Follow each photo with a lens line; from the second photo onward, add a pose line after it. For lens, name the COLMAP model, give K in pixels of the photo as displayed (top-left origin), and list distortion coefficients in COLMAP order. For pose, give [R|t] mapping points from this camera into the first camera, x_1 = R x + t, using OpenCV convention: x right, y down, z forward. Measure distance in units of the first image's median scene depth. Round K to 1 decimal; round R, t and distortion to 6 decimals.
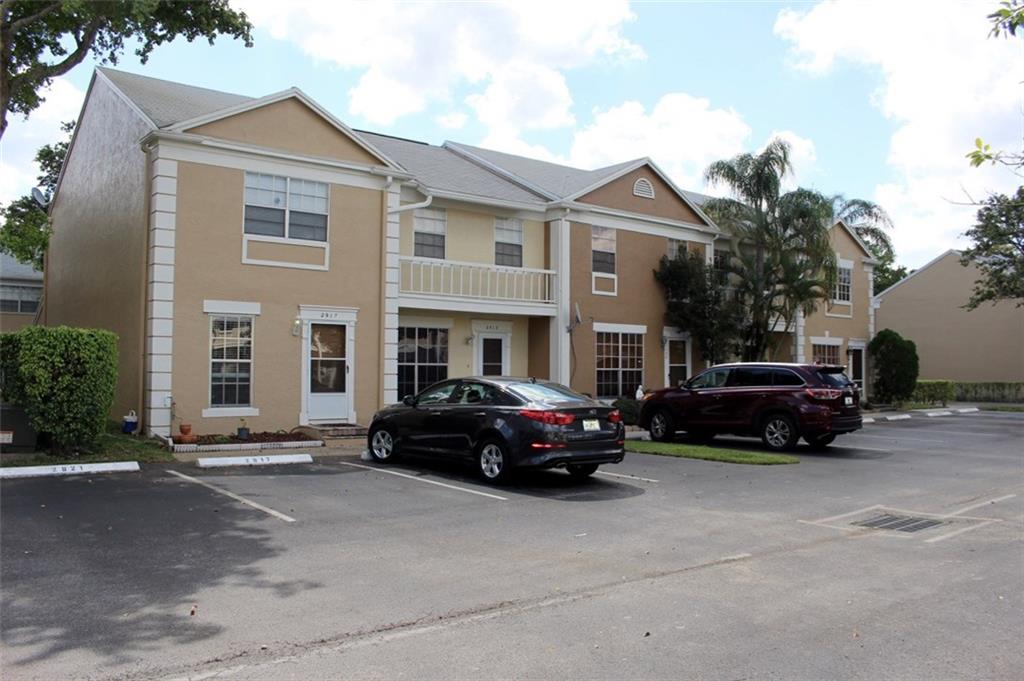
lens RADIAL K [[861.4, 0, 512.0], [0, 861.4, 340.5], [0, 0, 1]] dist [-0.140008, 0.135119]
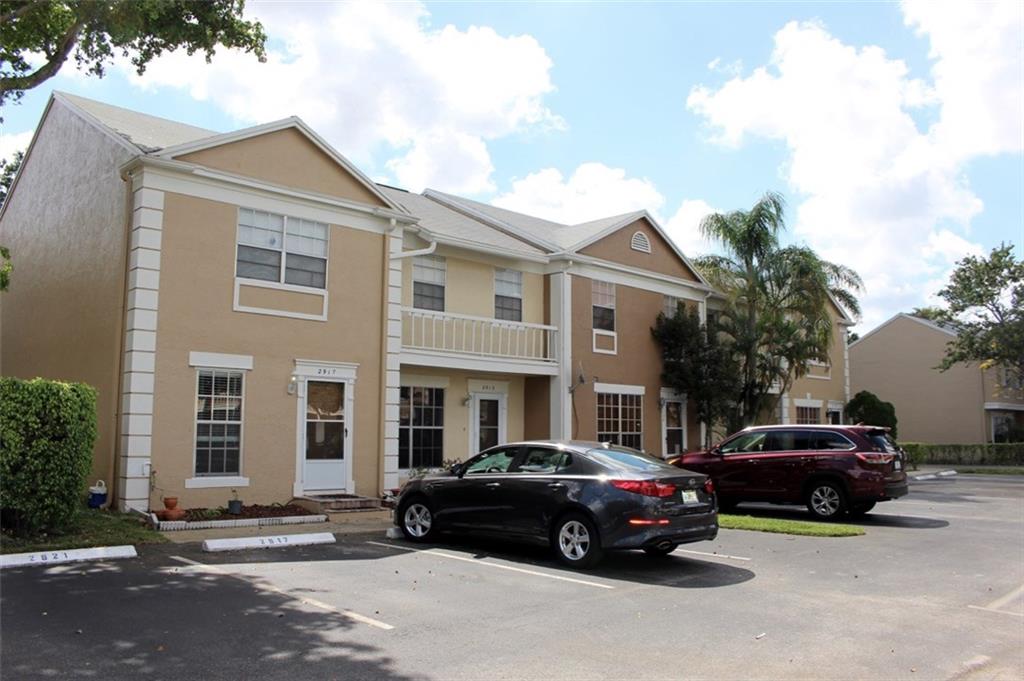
lens RADIAL K [[861.4, 0, 512.0], [0, 861.4, 340.5], [0, 0, 1]] dist [-0.140008, 0.135119]
pose [[0.995358, 0.009657, 0.095760, -0.108076], [-0.002484, 0.997200, -0.074744, 0.004237], [-0.096213, 0.074159, 0.992594, 0.099763]]
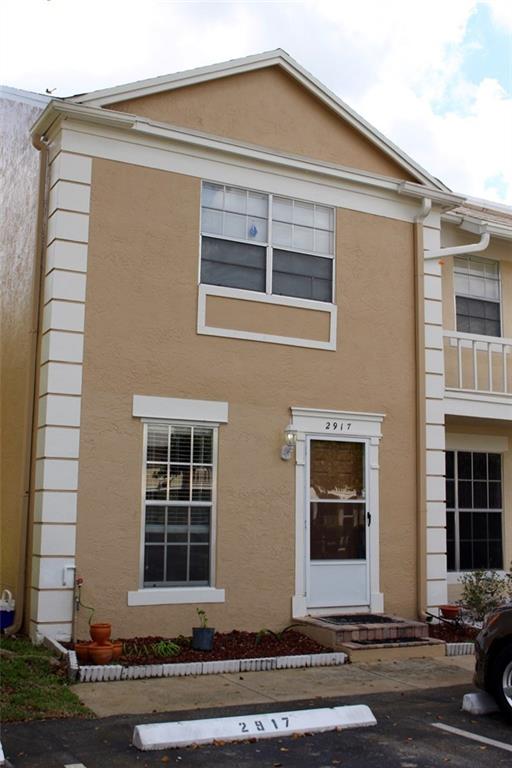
lens RADIAL K [[912.3, 0, 256.2], [0, 912.3, 381.6], [0, 0, 1]] dist [-0.087253, 0.011744]
pose [[0.984113, -0.019756, -0.176439, -0.158234], [-0.000367, 0.993561, -0.113298, 0.011034], [0.177541, 0.111563, 0.977769, 0.376973]]
